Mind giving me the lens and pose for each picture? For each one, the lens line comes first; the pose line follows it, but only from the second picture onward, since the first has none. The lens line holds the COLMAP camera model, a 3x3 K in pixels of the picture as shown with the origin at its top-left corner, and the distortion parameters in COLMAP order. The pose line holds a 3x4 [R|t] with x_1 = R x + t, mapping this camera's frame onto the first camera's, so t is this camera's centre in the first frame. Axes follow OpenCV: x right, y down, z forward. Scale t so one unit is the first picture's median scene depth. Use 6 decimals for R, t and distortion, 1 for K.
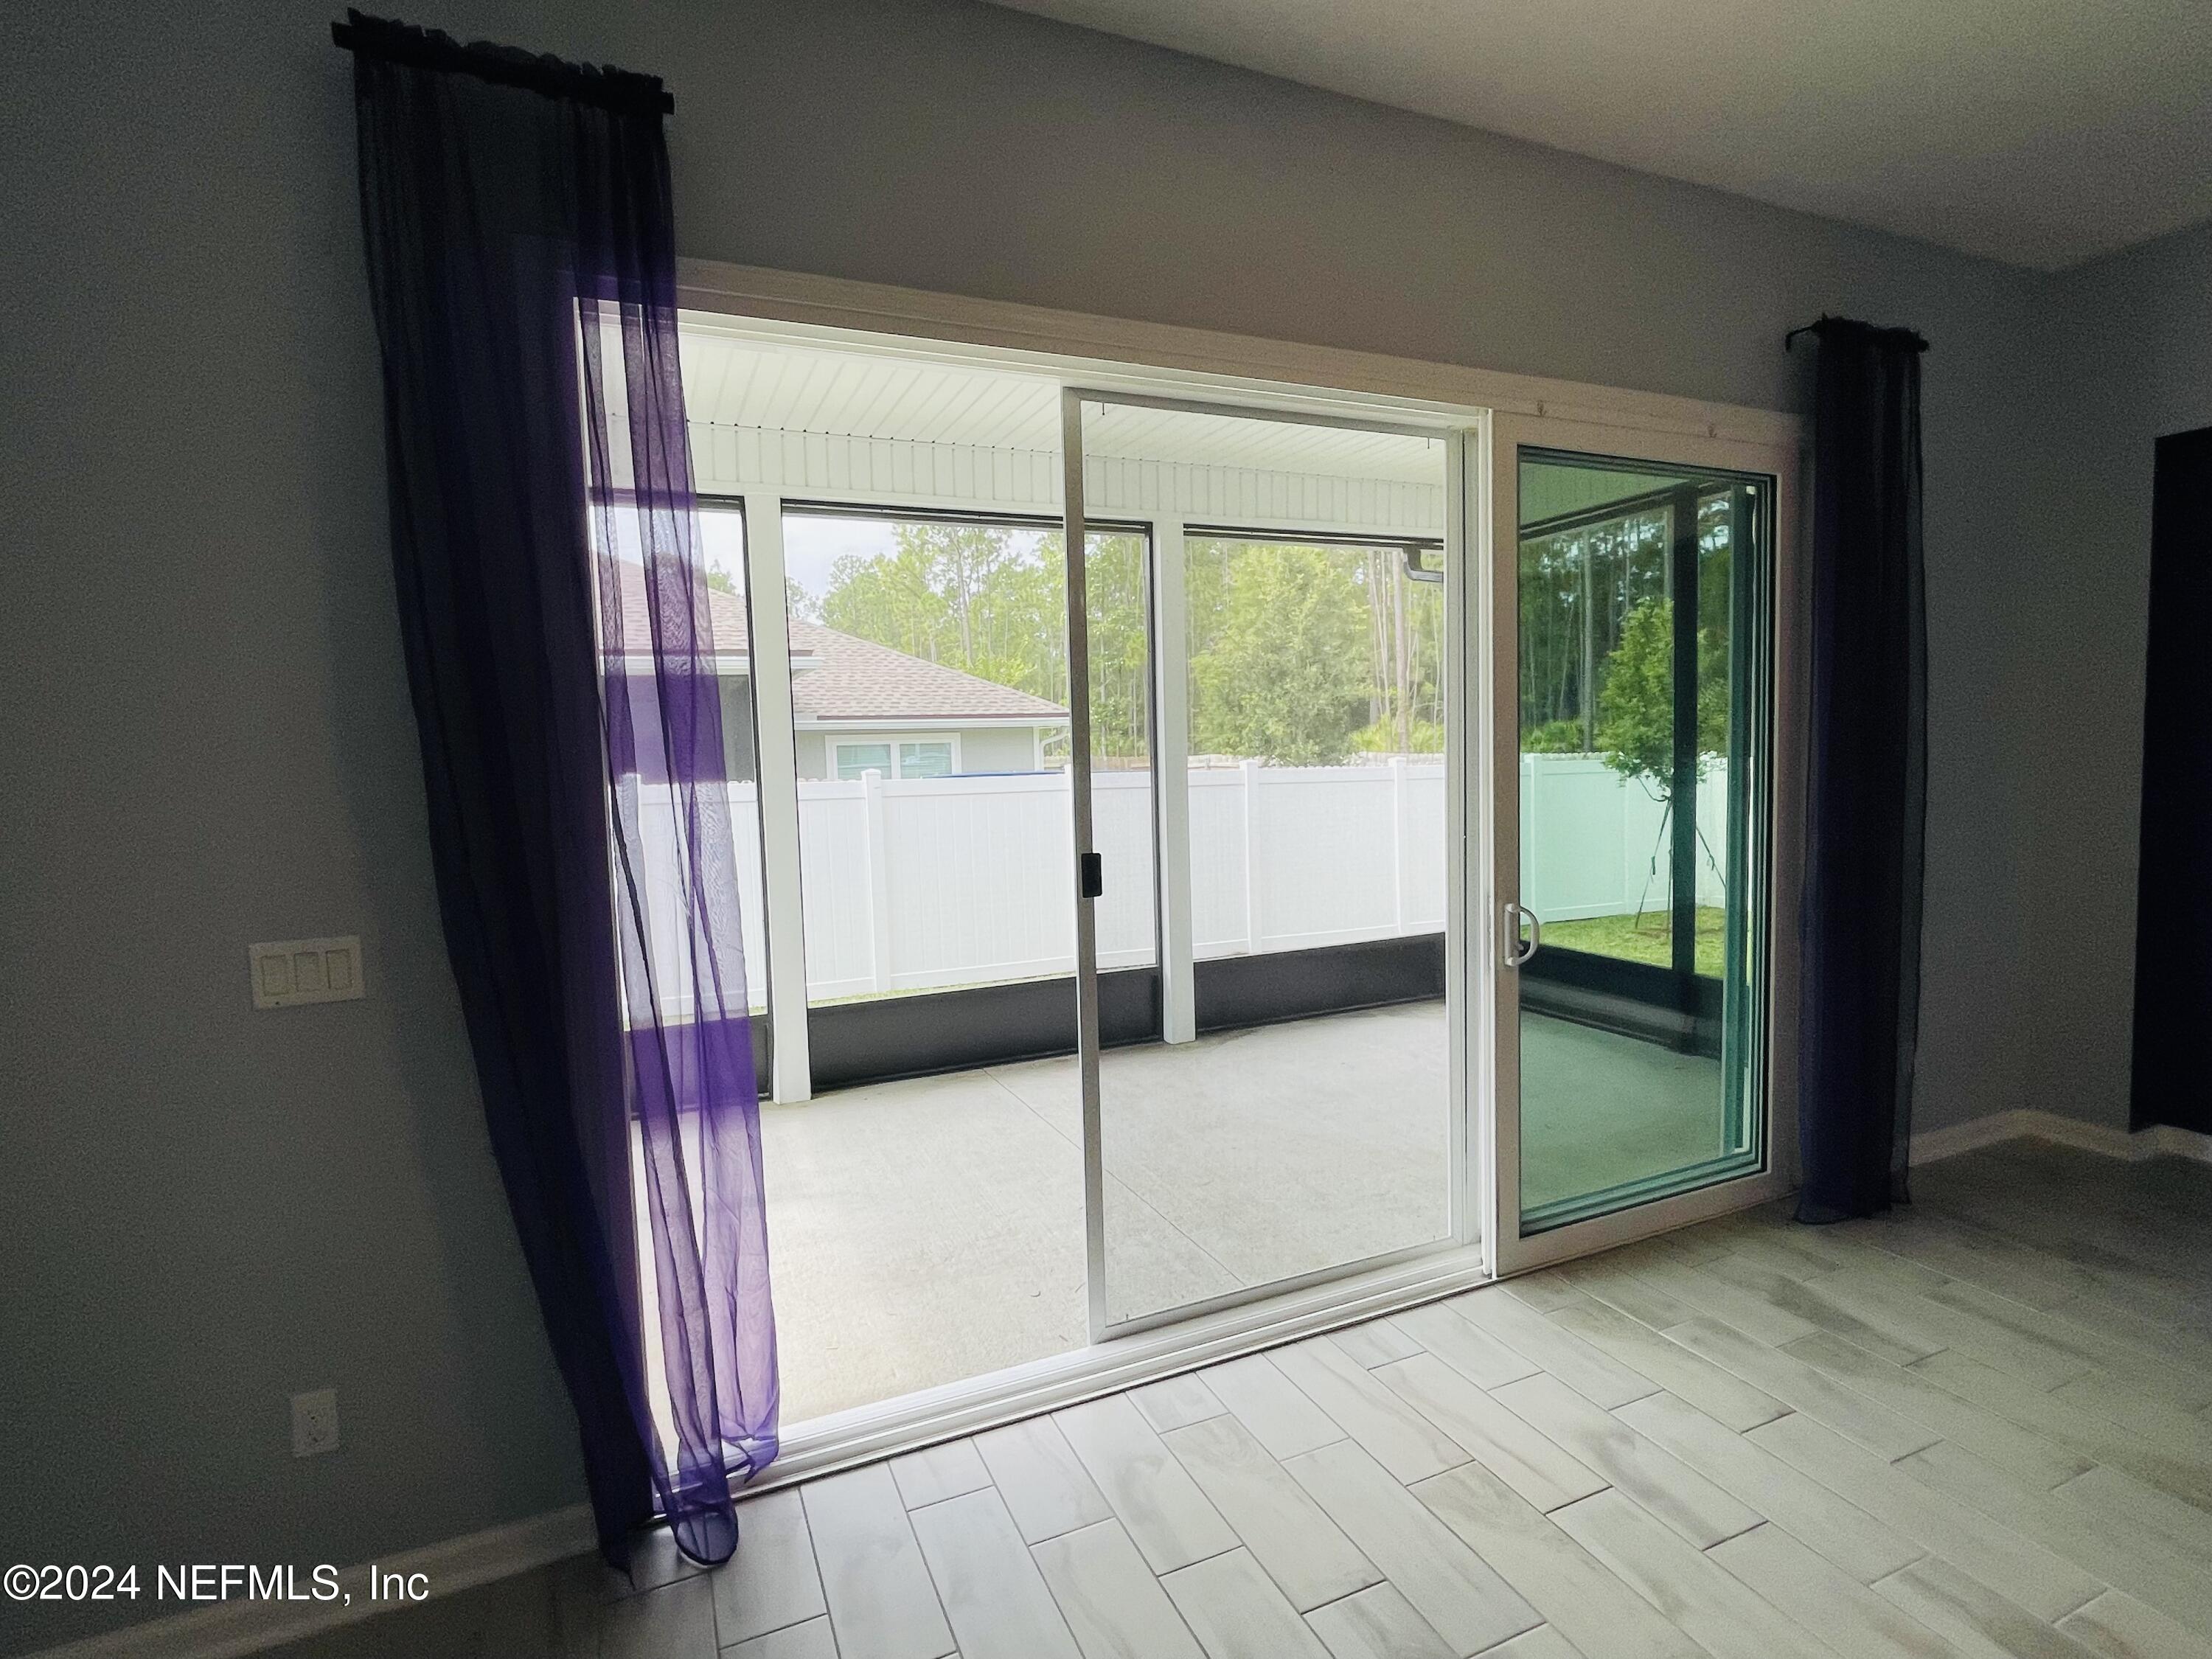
lens RADIAL K [[1096.5, 0, 1113.9], [0, 1096.5, 831.4], [0, 0, 1]] dist [-0.009378, 0.005986]
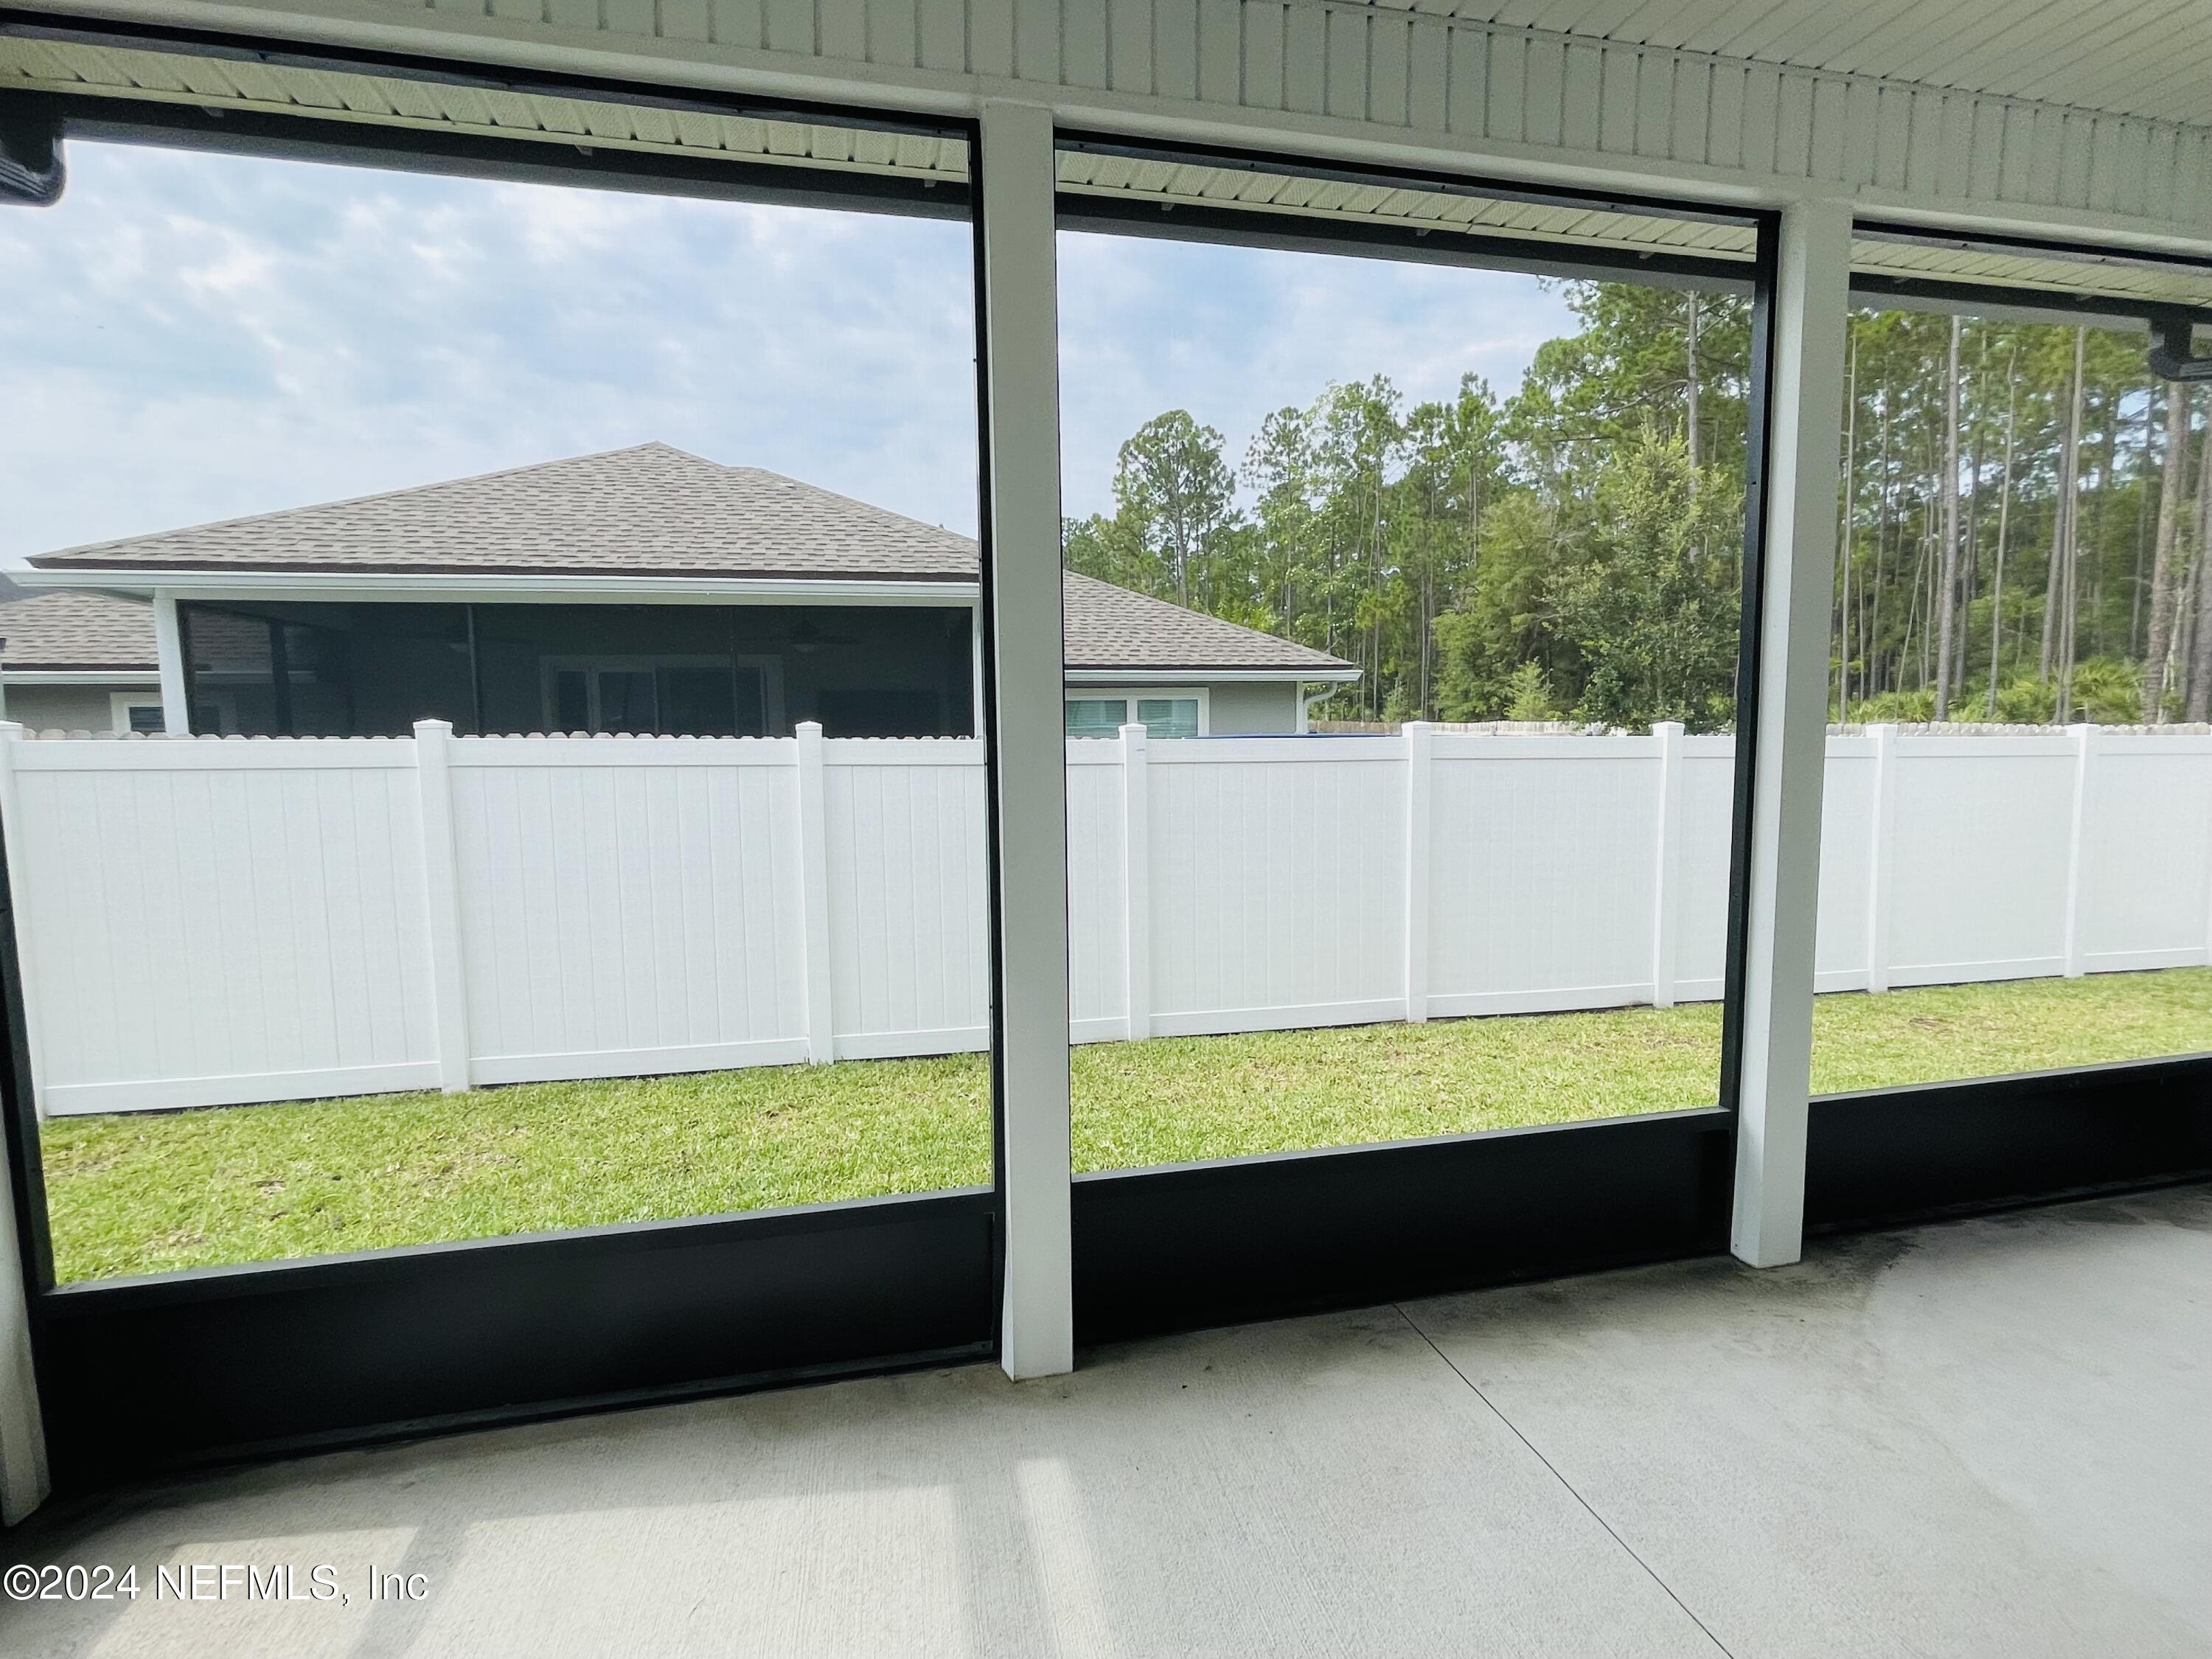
lens RADIAL K [[1096.5, 0, 1102.5], [0, 1096.5, 825.7], [0, 0, 1]] dist [-0.009378, 0.005986]
pose [[0.980757, 0.037269, -0.191643, -0.281277], [-0.032693, 0.999101, 0.026985, -0.024795], [0.192477, -0.020200, 0.981094, 0.823960]]
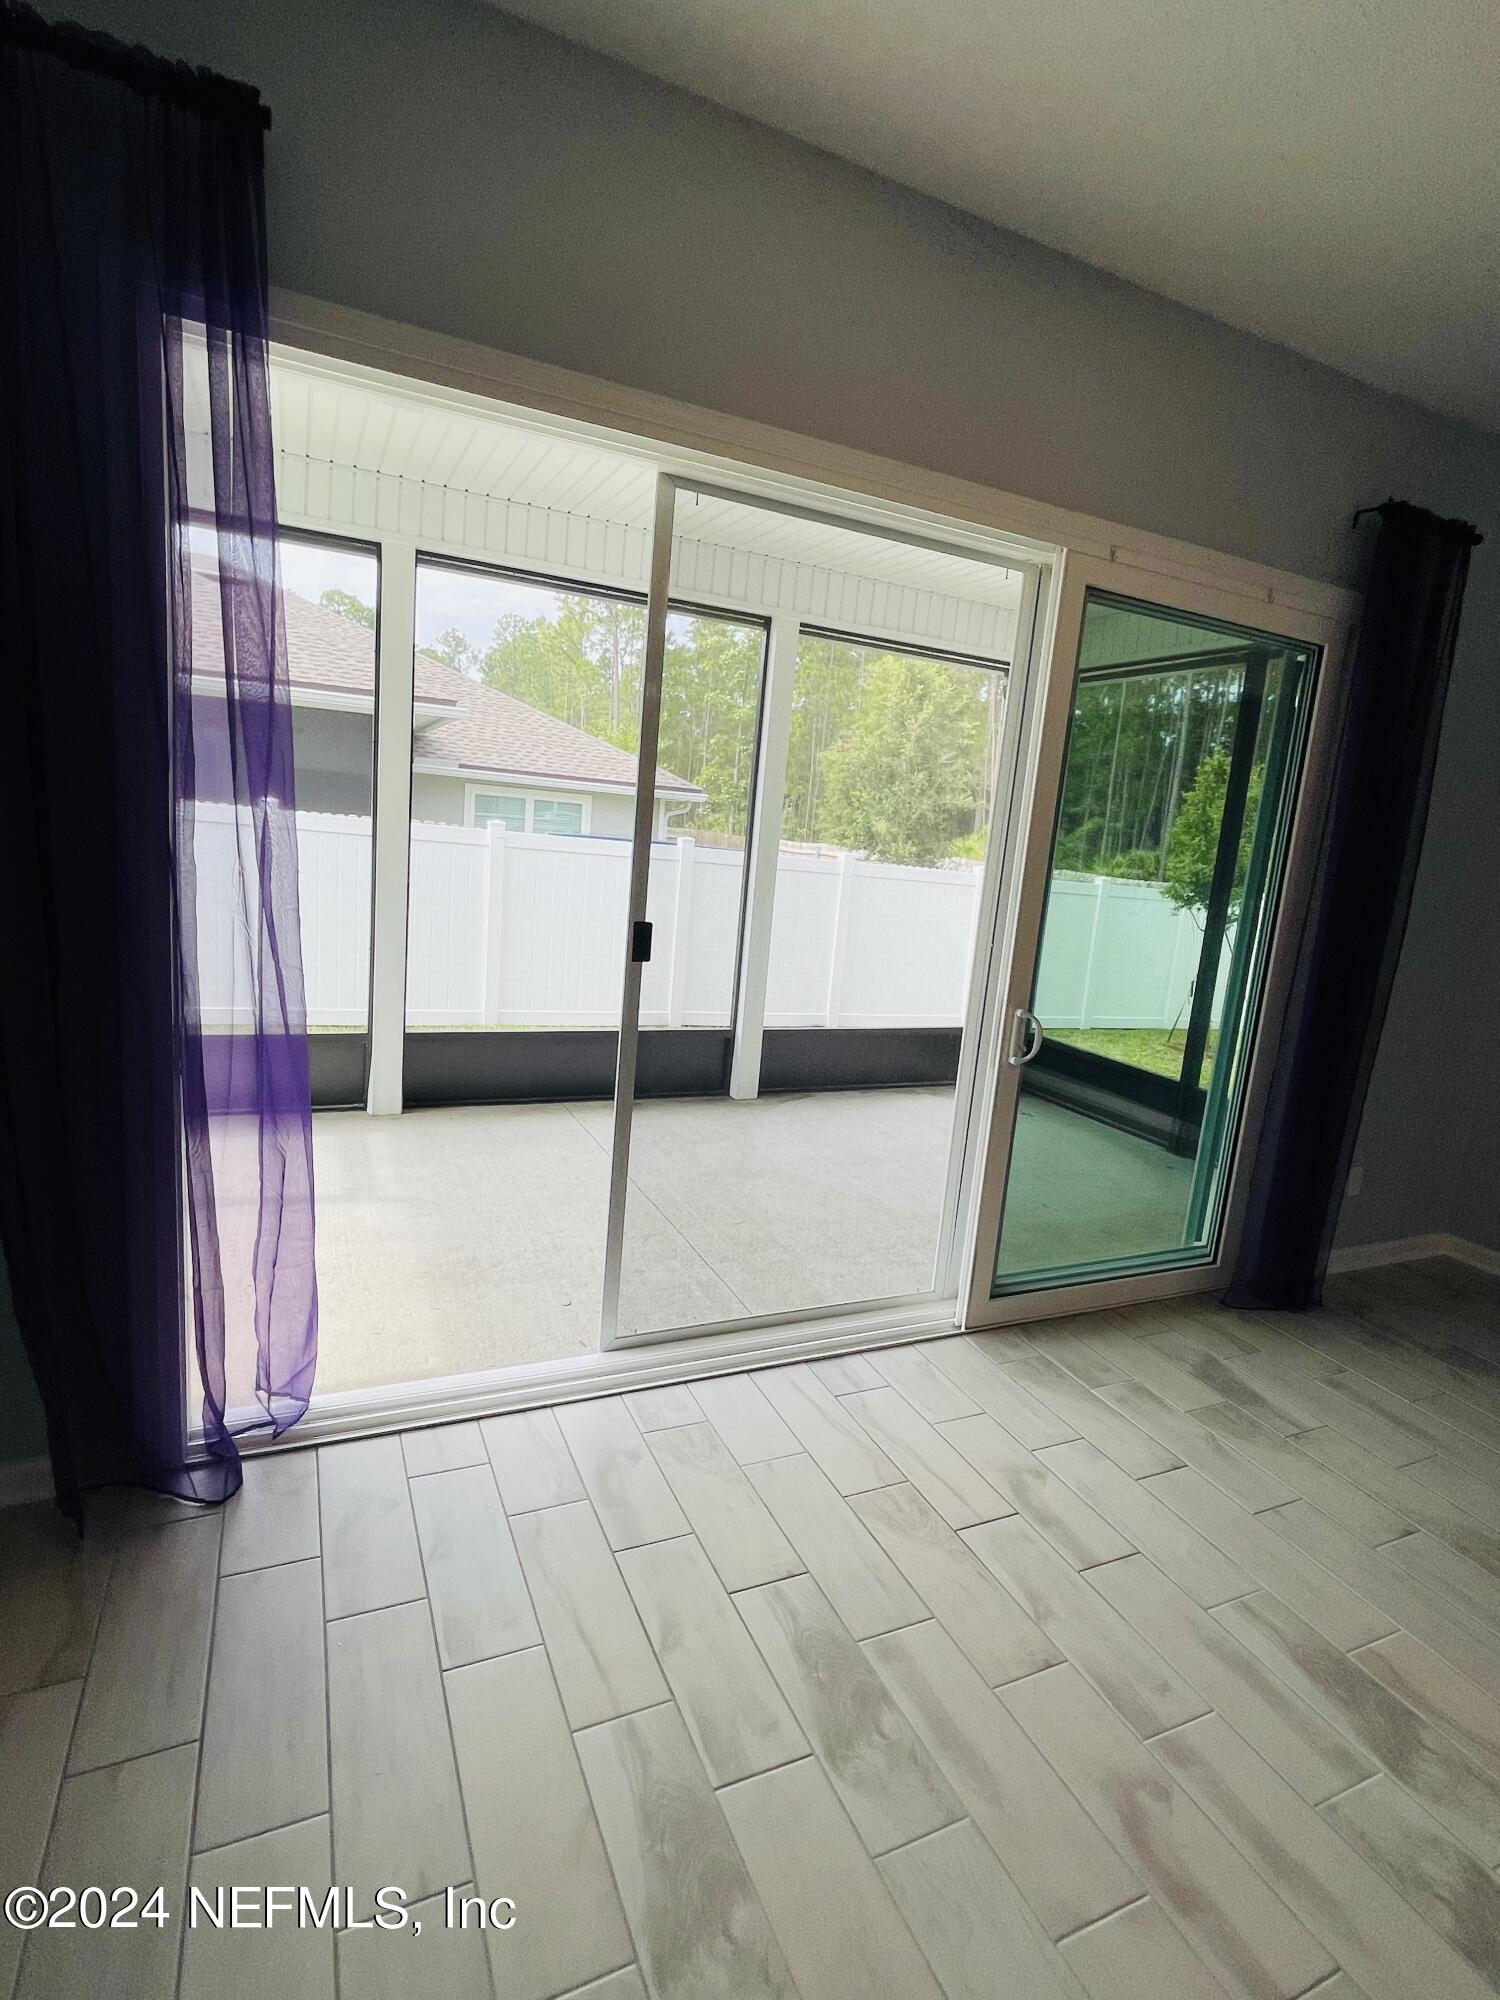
lens RADIAL K [[991.4, 0, 765.8], [0, 991.4, 1003.2], [0, 0, 1]] dist [-0.009378, 0.005986]
pose [[0.992935, 0.110662, 0.042828, 0.053391], [-0.114351, 0.988762, 0.096300, -0.006385], [-0.031690, -0.100517, 0.994431, 0.007823]]
